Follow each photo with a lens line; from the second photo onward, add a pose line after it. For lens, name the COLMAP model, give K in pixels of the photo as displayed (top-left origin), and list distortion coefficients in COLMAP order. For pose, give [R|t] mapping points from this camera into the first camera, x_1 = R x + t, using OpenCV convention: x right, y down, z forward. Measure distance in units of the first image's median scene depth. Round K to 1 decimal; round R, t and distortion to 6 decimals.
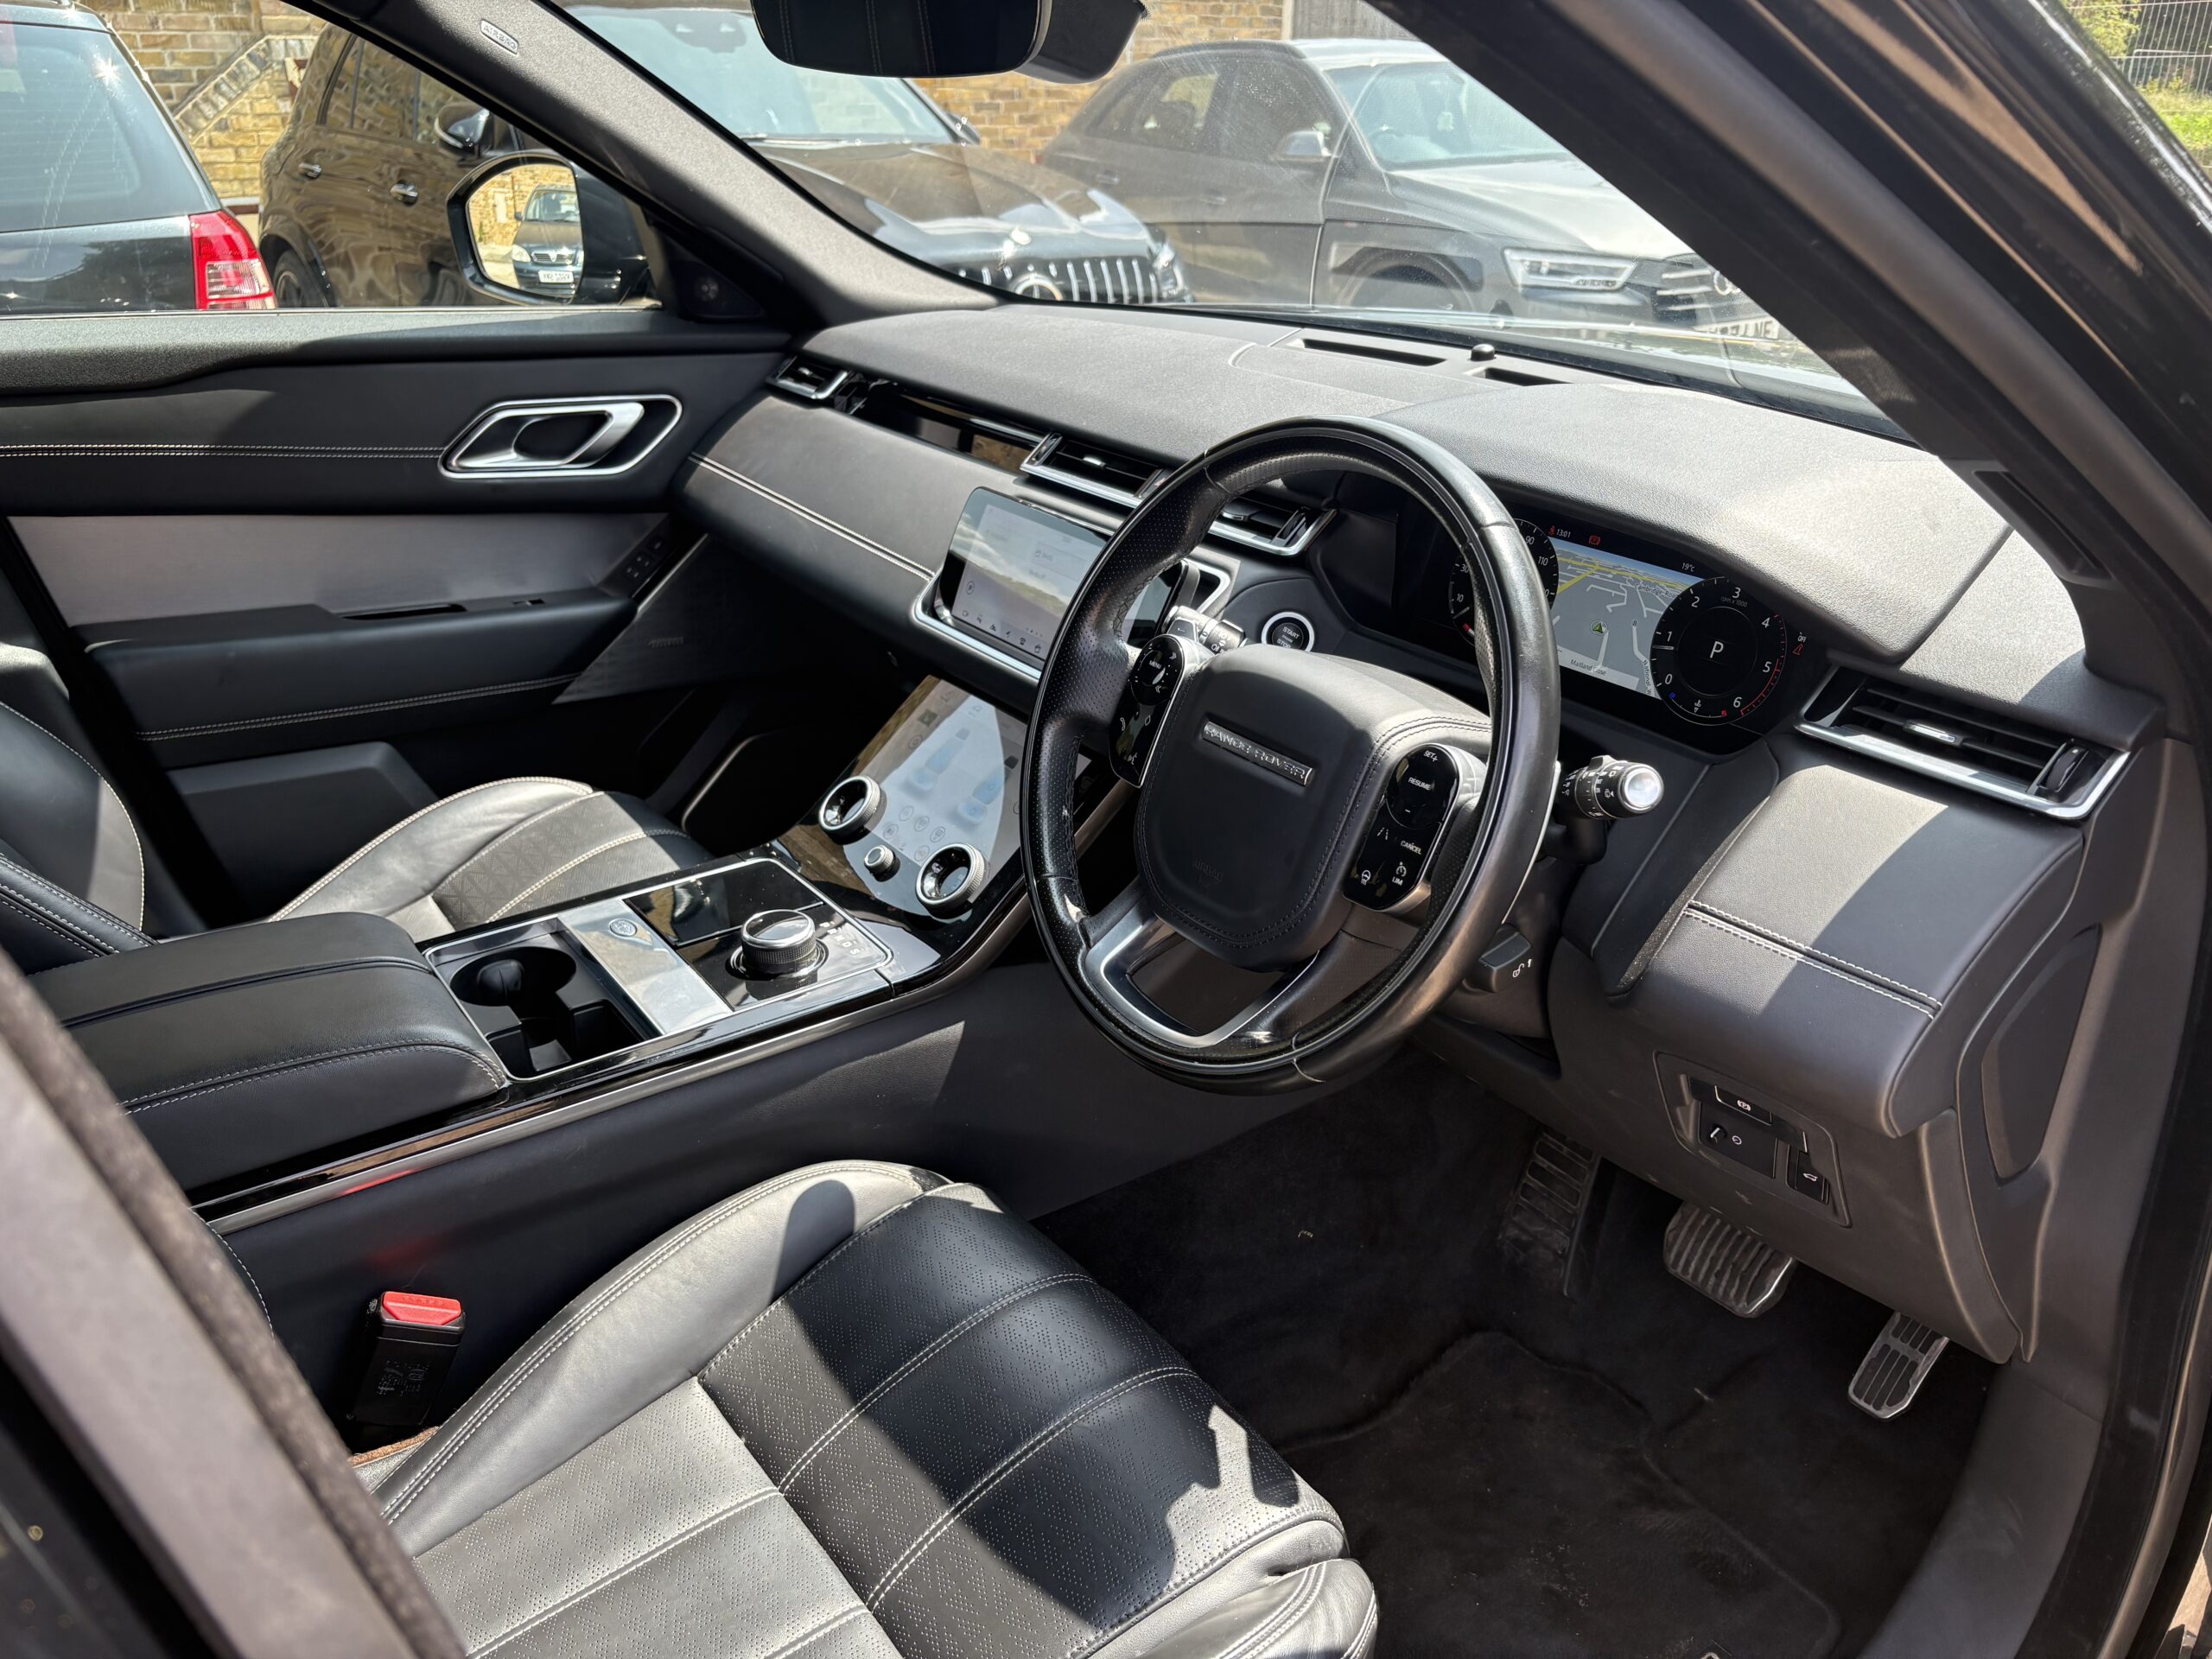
lens RADIAL K [[1690.4, 0, 1093.3], [0, 1690.4, 812.4], [0, 0, 1]] dist [0.007966, -0.000705]
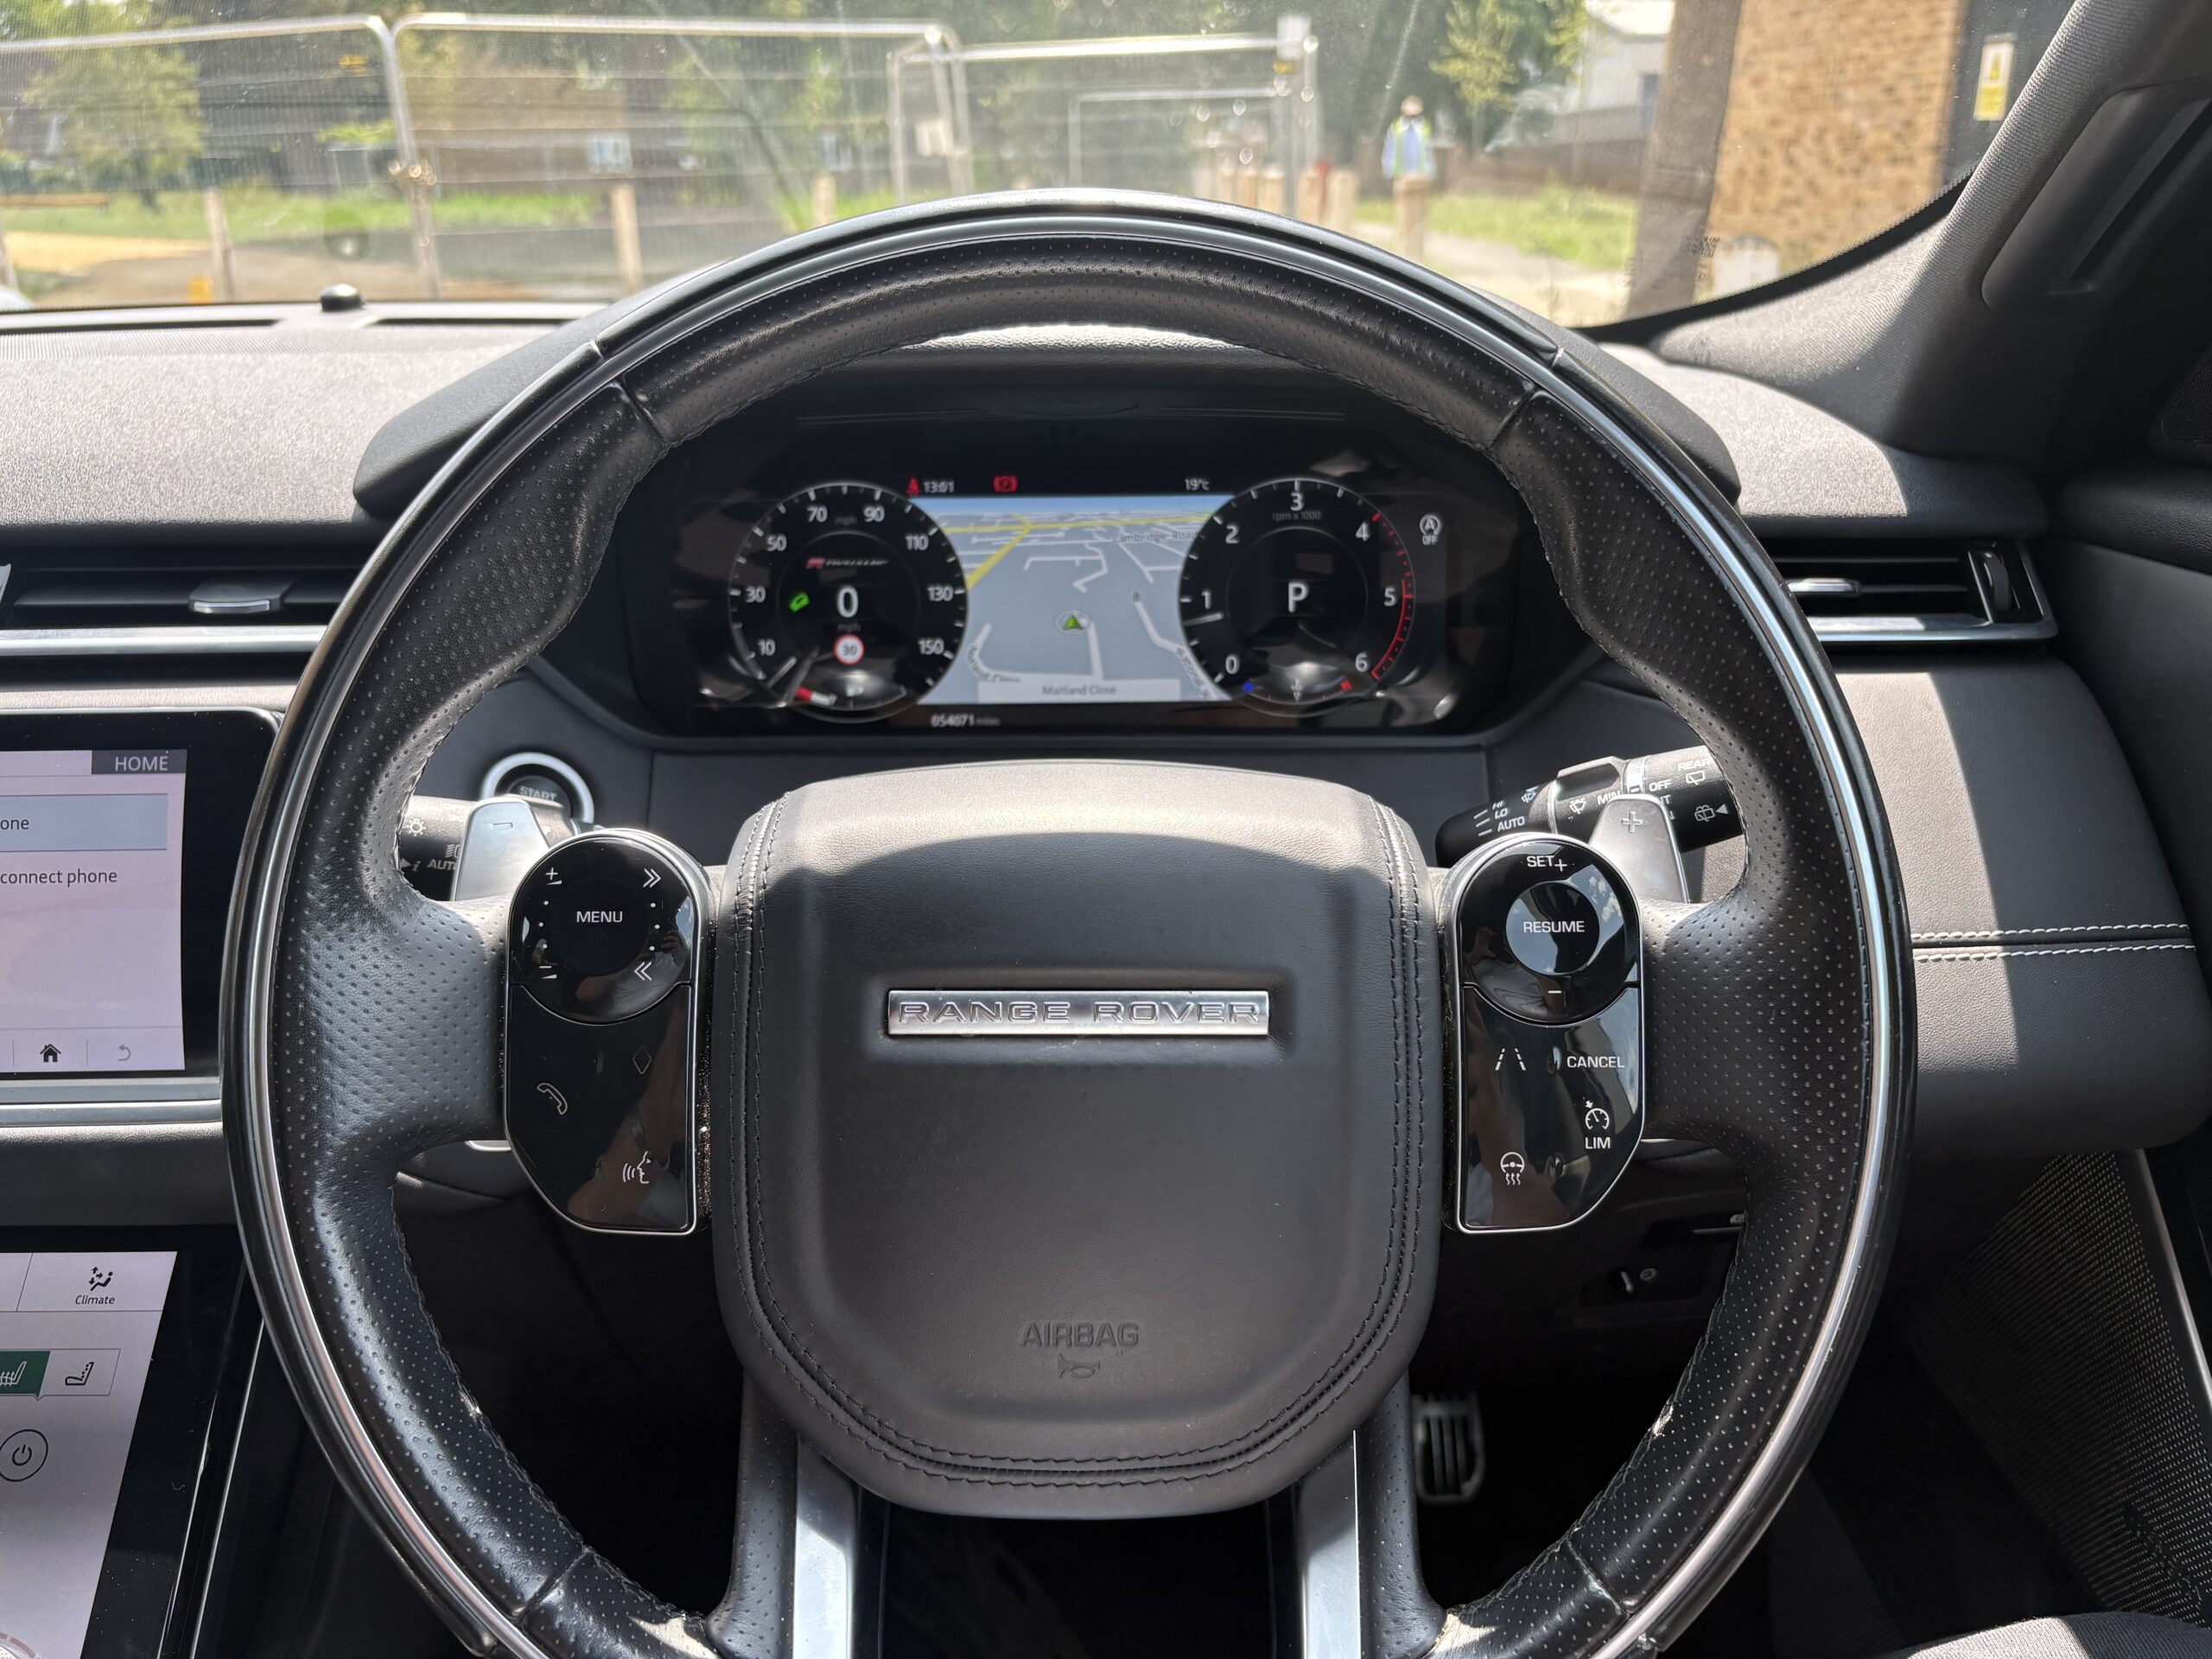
lens RADIAL K [[1690.0, 0, 1088.2], [0, 1690.0, 856.4], [0, 0, 1]] dist [0.075724, -0.111805]
pose [[0.570292, -0.323855, 0.754907, -0.110249], [0.348411, 0.927608, 0.134737, -0.068749], [-0.743893, 0.186178, 0.641842, 0.388210]]
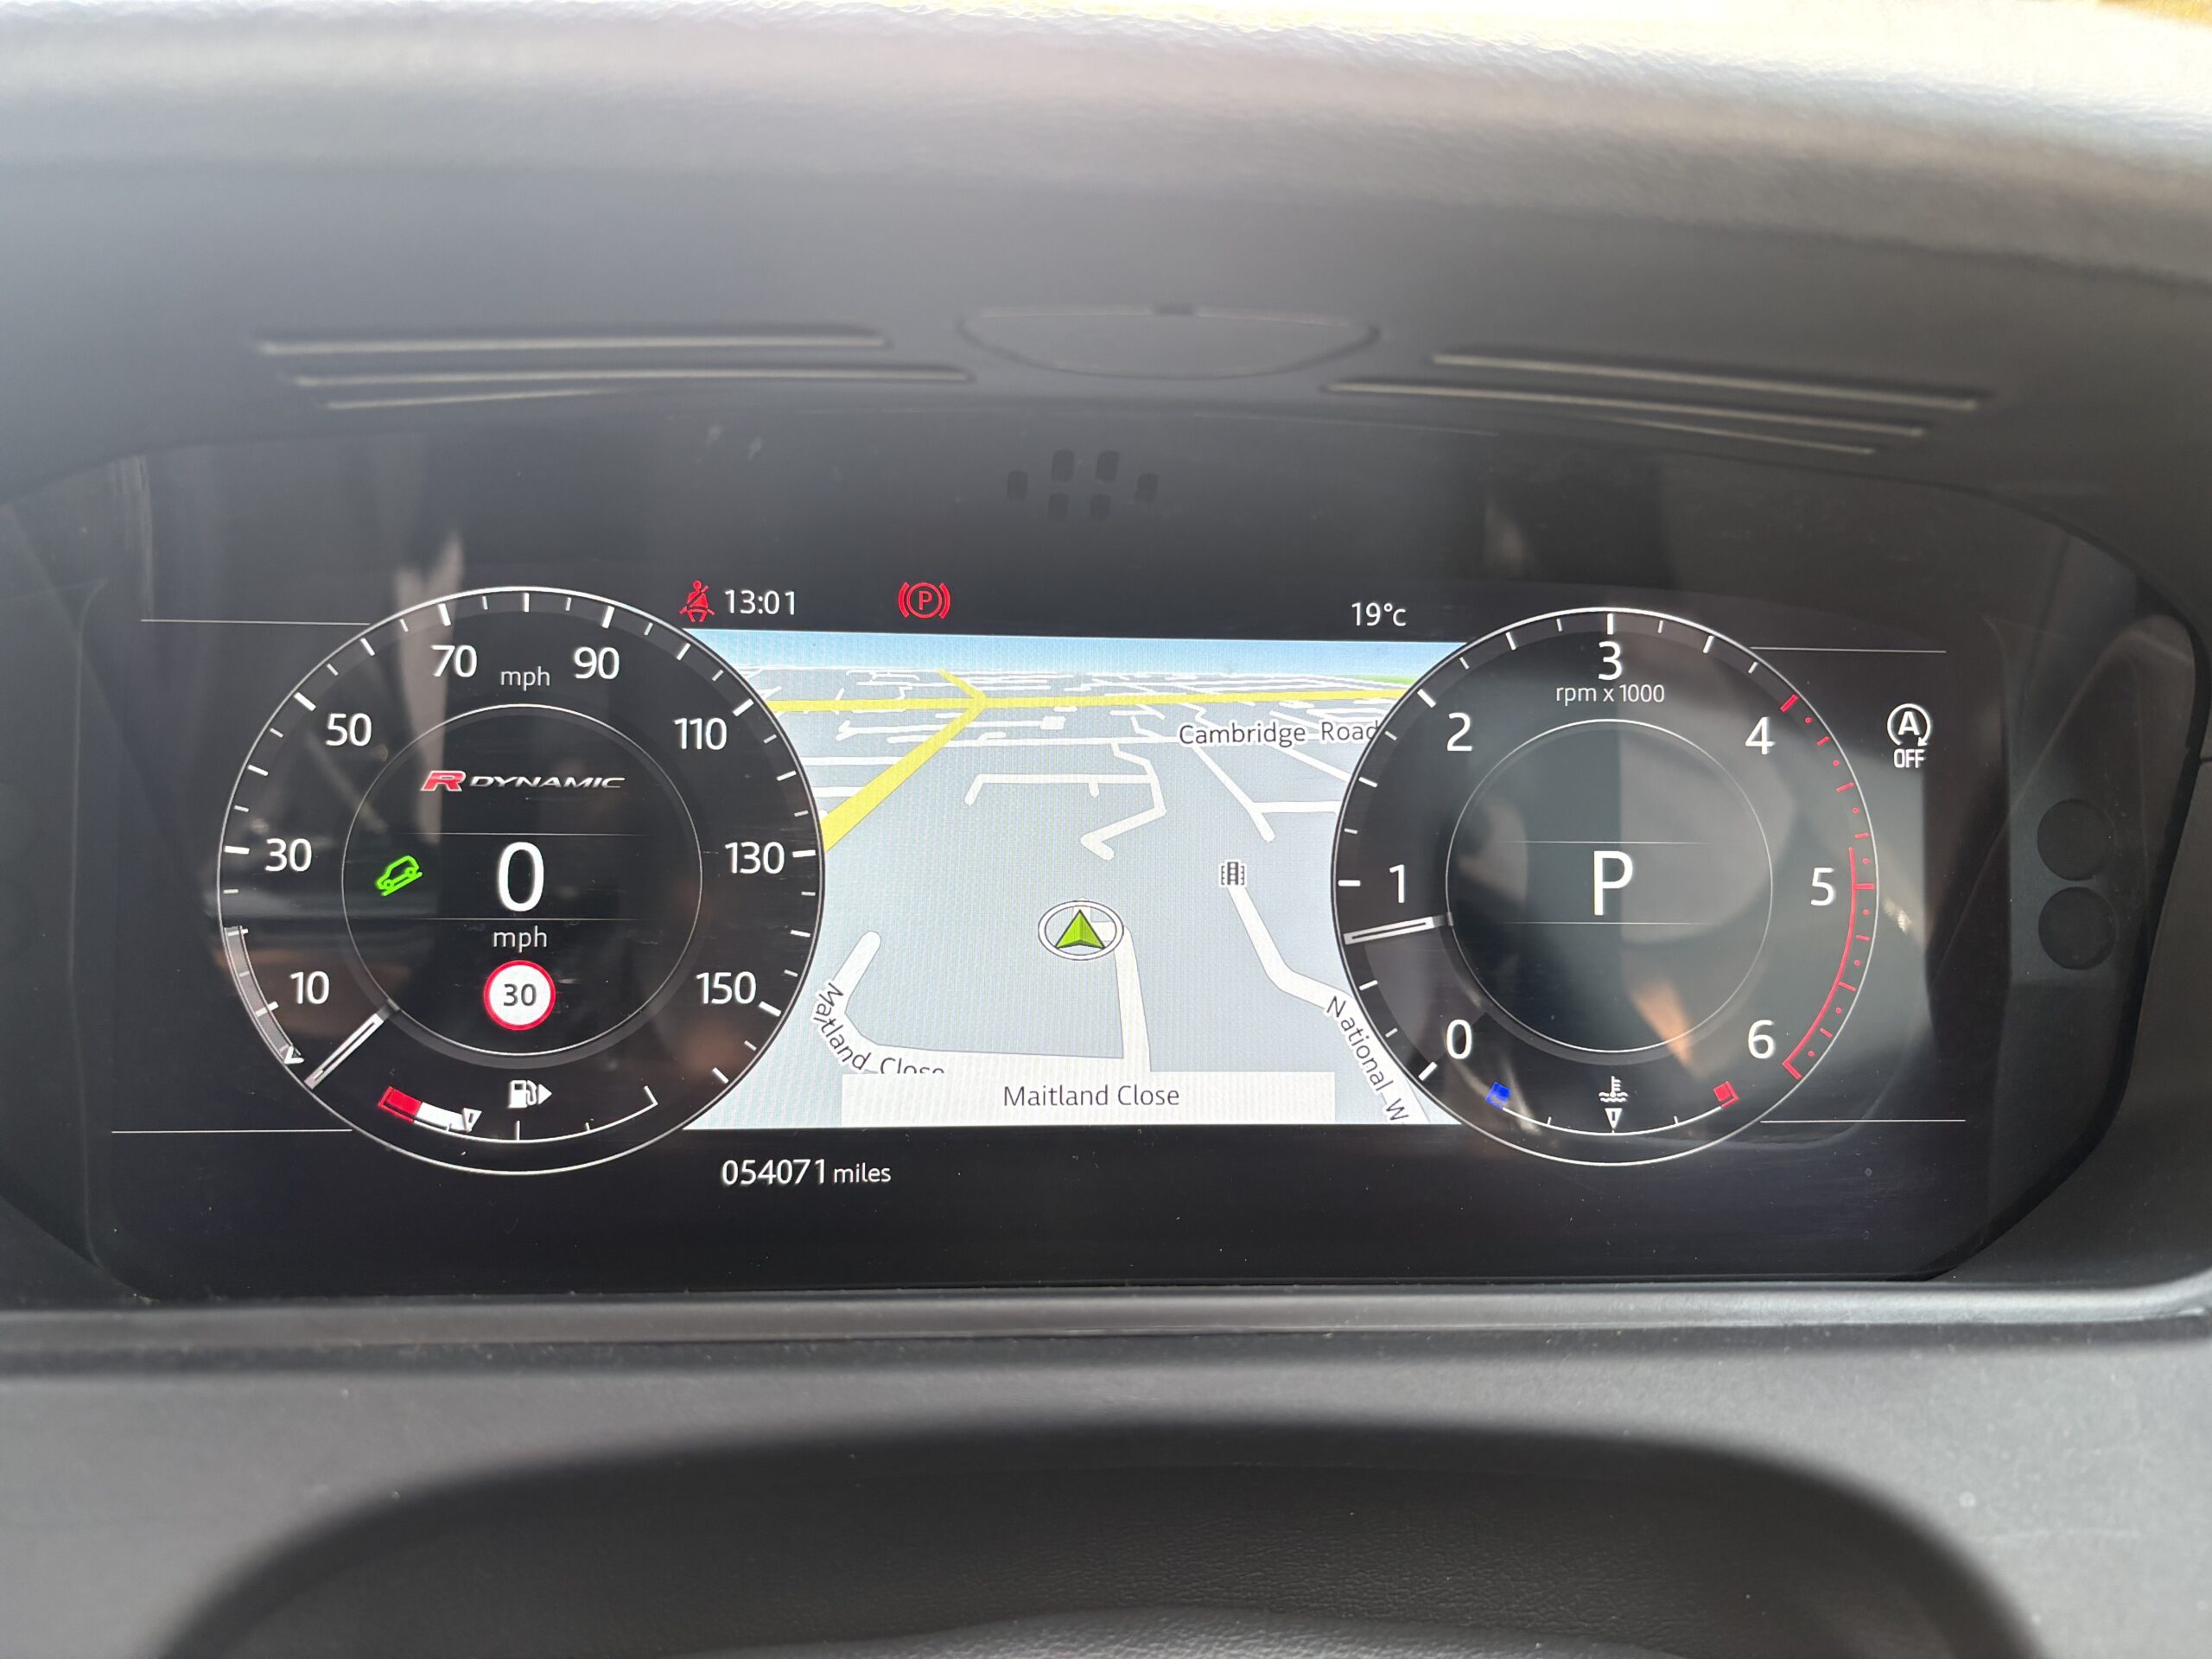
lens RADIAL K [[1690.4, 0, 1093.3], [0, 1690.4, 812.4], [0, 0, 1]] dist [0.007966, -0.000705]
pose [[0.533118, -0.206378, 0.820484, 0.063078], [0.328563, 0.944177, 0.024003, -0.081115], [-0.779636, 0.256784, 0.571165, 0.529081]]
